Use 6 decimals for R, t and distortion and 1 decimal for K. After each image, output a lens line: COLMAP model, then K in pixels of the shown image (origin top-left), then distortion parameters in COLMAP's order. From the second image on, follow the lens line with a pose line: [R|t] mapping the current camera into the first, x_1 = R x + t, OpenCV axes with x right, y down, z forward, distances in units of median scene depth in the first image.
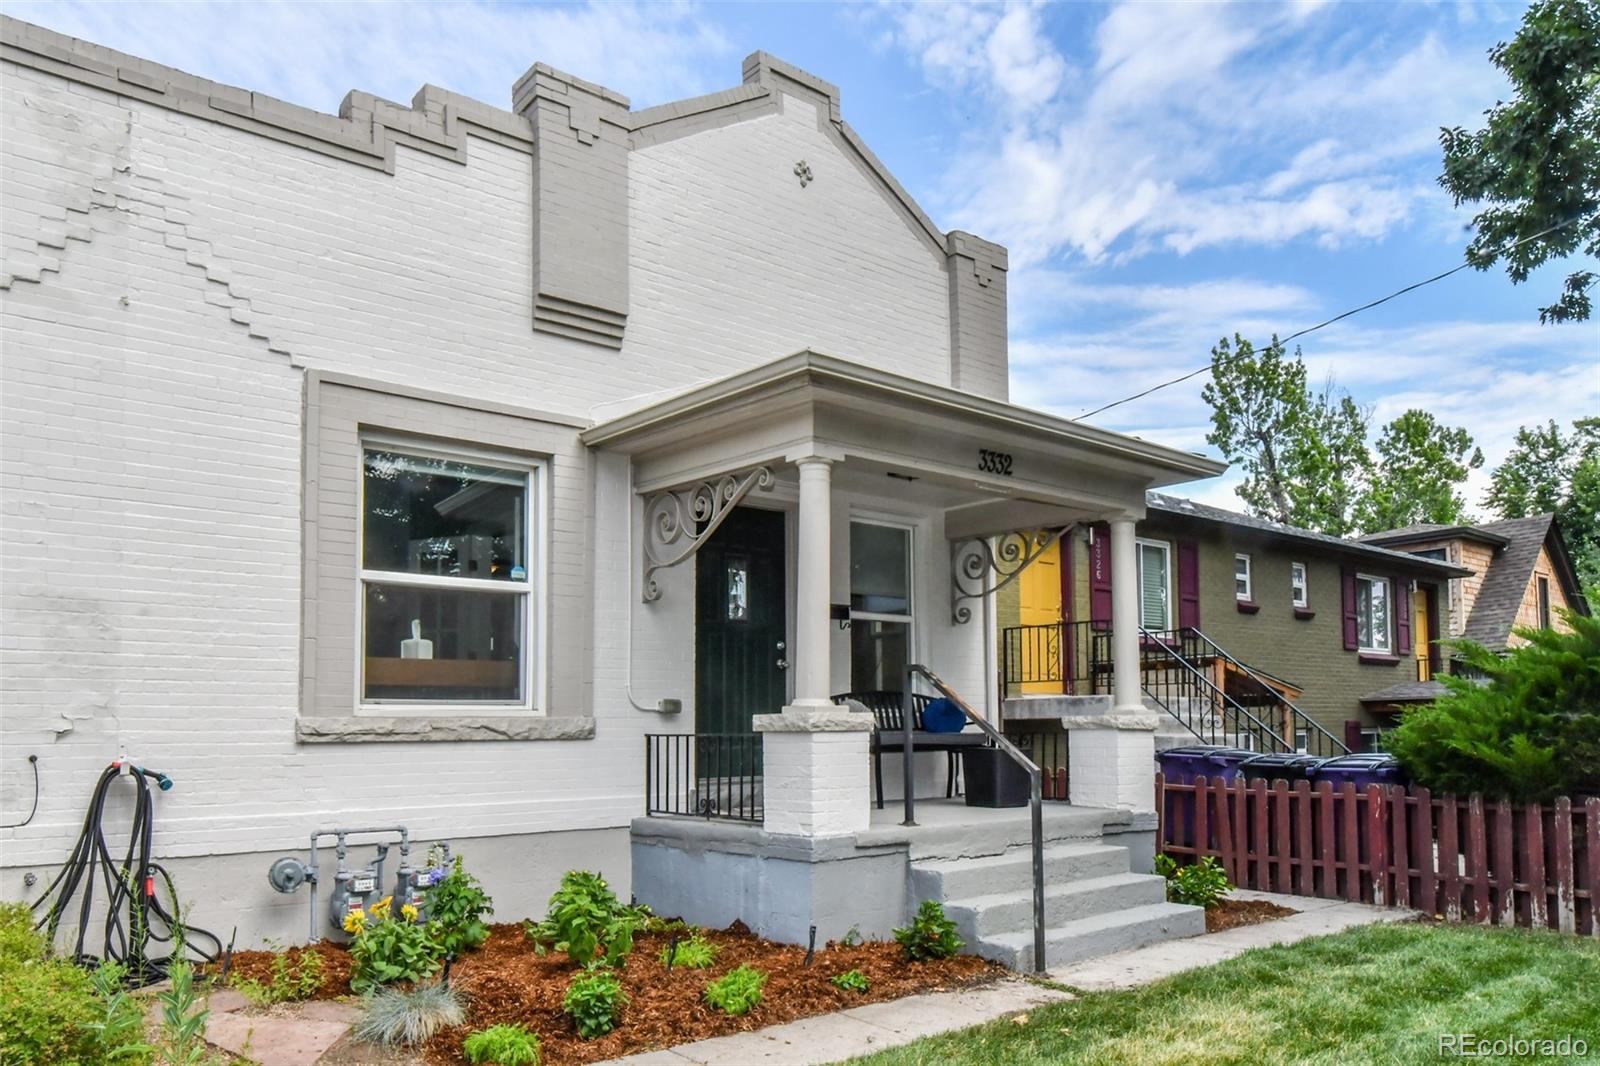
lens RADIAL K [[1281.5, 0, 821.6], [0, 1281.5, 663.2], [0, 0, 1]] dist [0.000974, 0.000097]
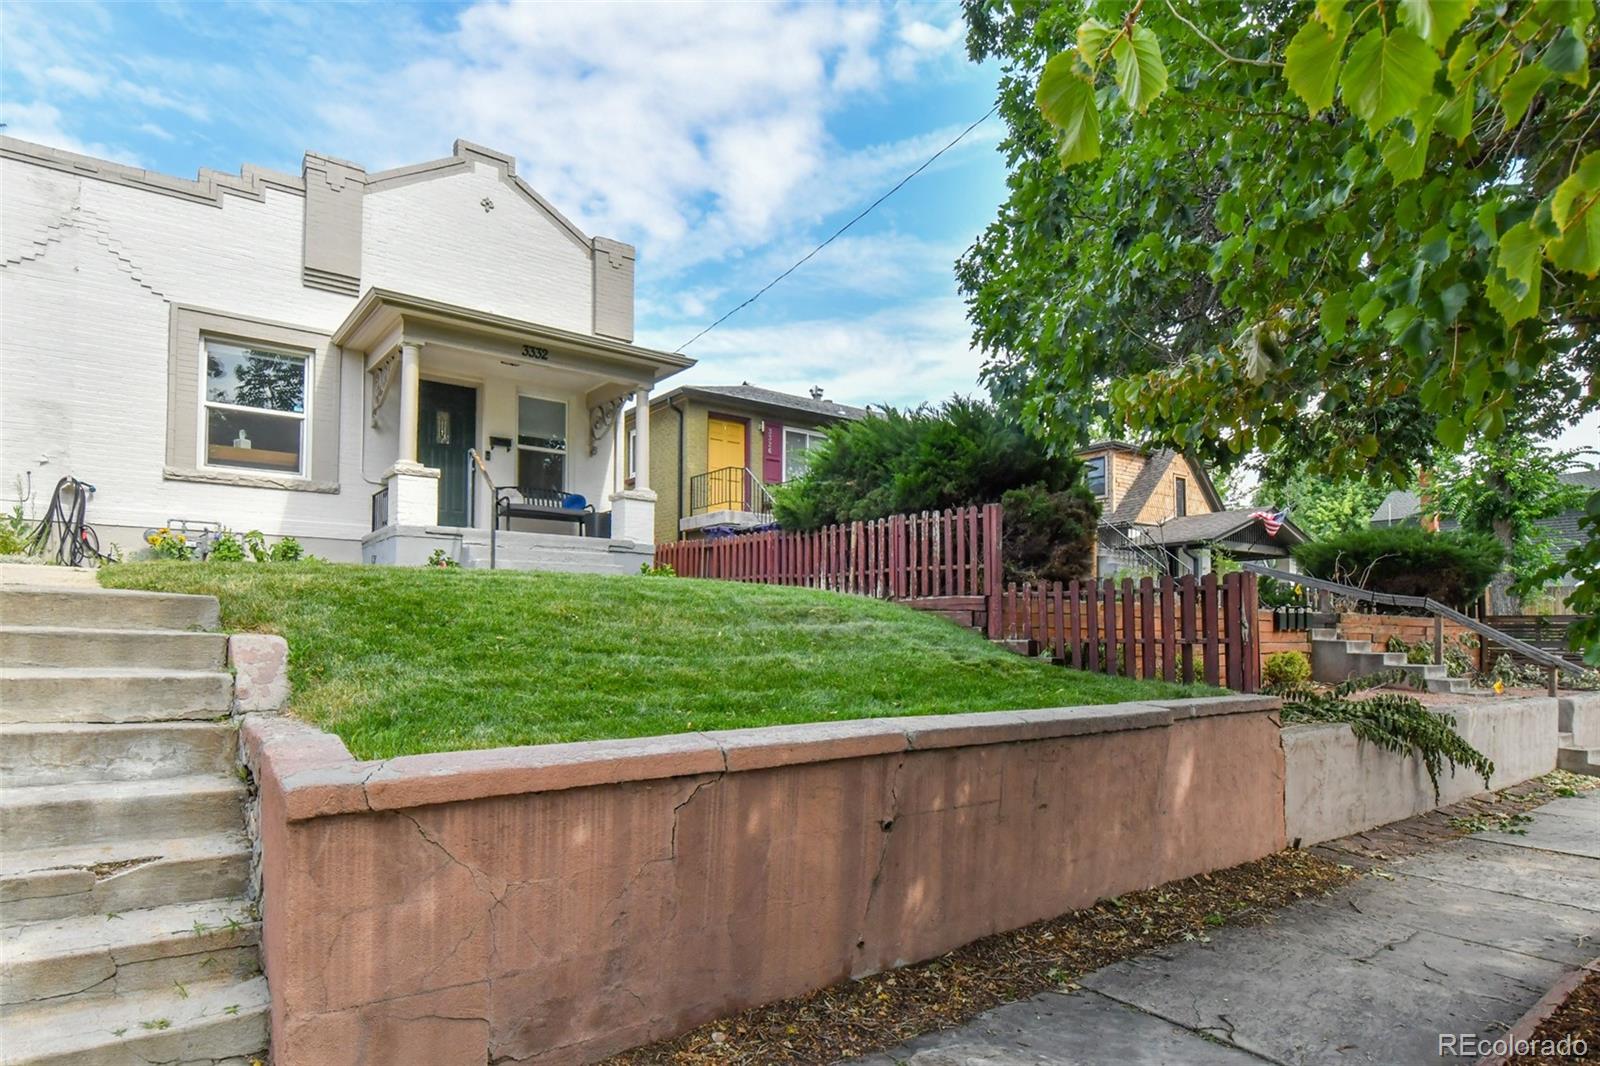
lens RADIAL K [[1000.5, 0, 846.8], [0, 1000.5, 625.9], [0, 0, 1]] dist [0.003823, -0.017842]
pose [[0.997867, 0.013487, -0.063875, 0.721721], [-0.011781, 0.999566, 0.027002, 0.216338], [0.064211, -0.026192, 0.997593, -0.506706]]
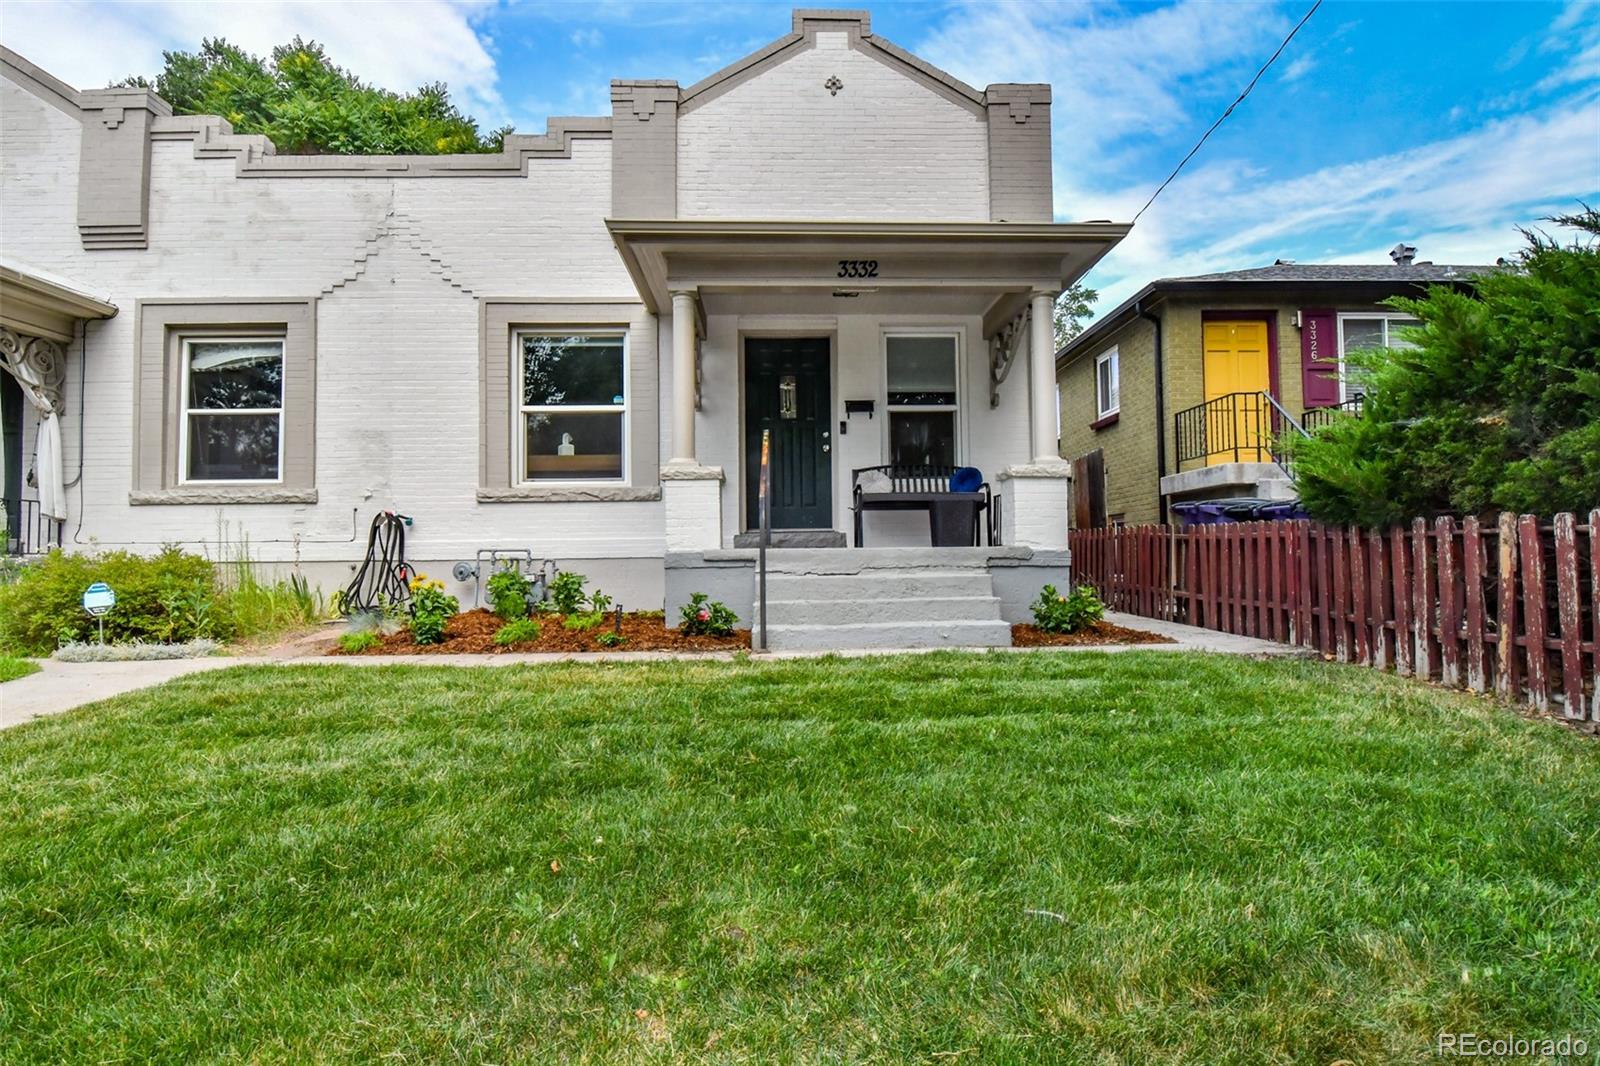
lens RADIAL K [[903.7, 0, 764.5], [0, 903.7, 527.6], [0, 0, 1]] dist [0.016481, -0.019837]
pose [[0.748885, -0.023694, -0.662276, 0.662846], [0.036457, 0.999320, 0.005471, 0.092907], [0.661697, -0.028242, 0.749240, 0.260932]]
